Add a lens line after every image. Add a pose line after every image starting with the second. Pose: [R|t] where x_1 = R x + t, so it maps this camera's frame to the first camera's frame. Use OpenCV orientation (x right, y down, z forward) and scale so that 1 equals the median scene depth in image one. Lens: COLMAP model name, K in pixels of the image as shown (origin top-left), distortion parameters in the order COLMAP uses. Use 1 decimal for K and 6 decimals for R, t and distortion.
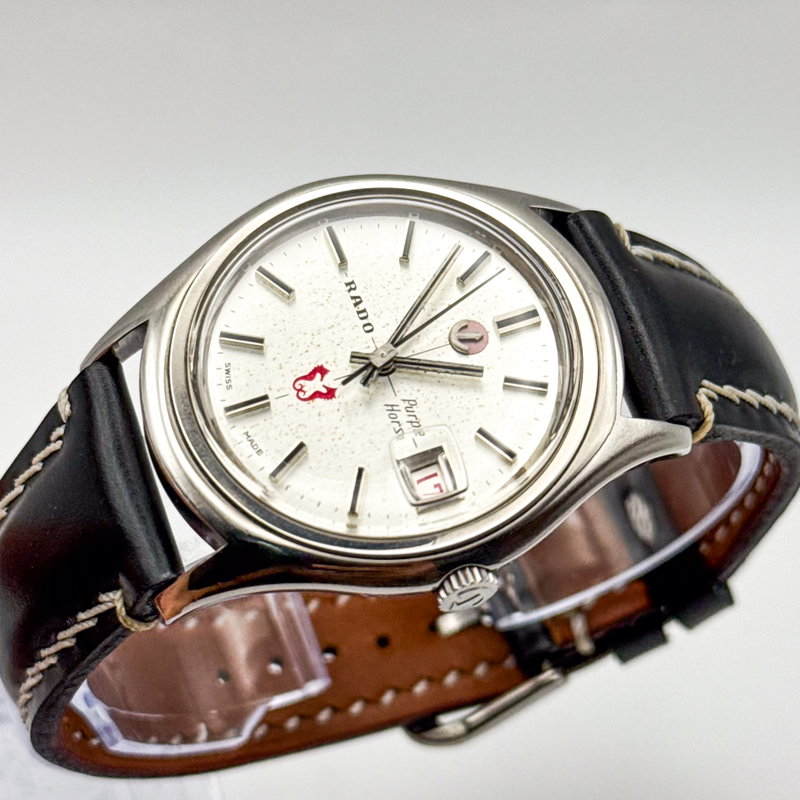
lens RADIAL K [[2365.7, 0, 418.6], [0, 2365.7, 401.7], [0, 0, 1]] dist [0.355420, -0.690249]
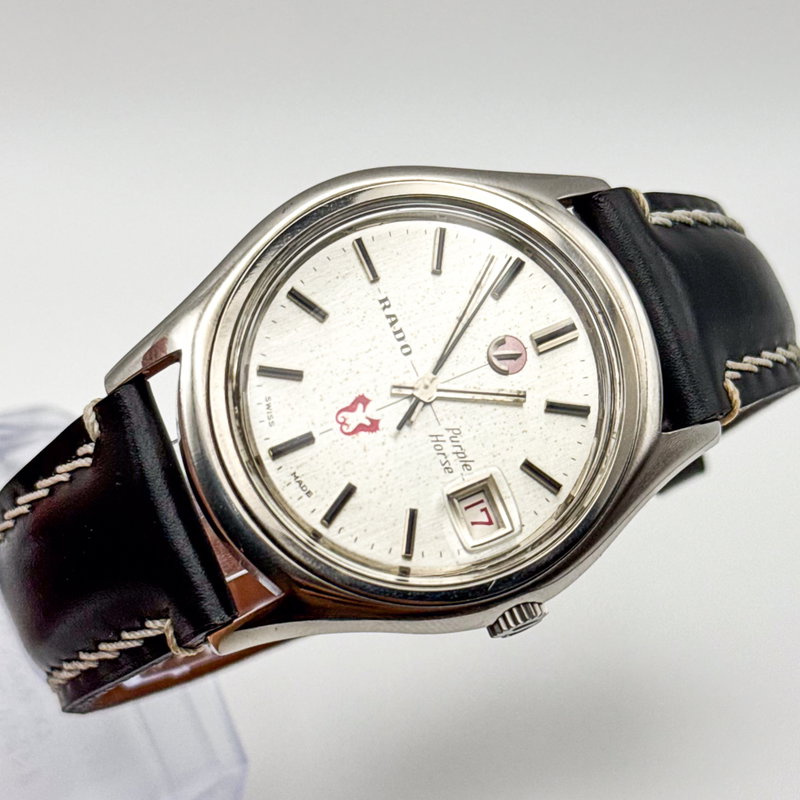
lens RADIAL K [[2365.7, 0, 418.6], [0, 2365.7, 401.7], [0, 0, 1]] dist [0.355420, -0.690249]
pose [[0.993341, -0.046133, 0.105568, -0.121694], [0.015546, 0.961620, 0.273945, -0.281628], [-0.114154, -0.270480, 0.955934, 0.052289]]
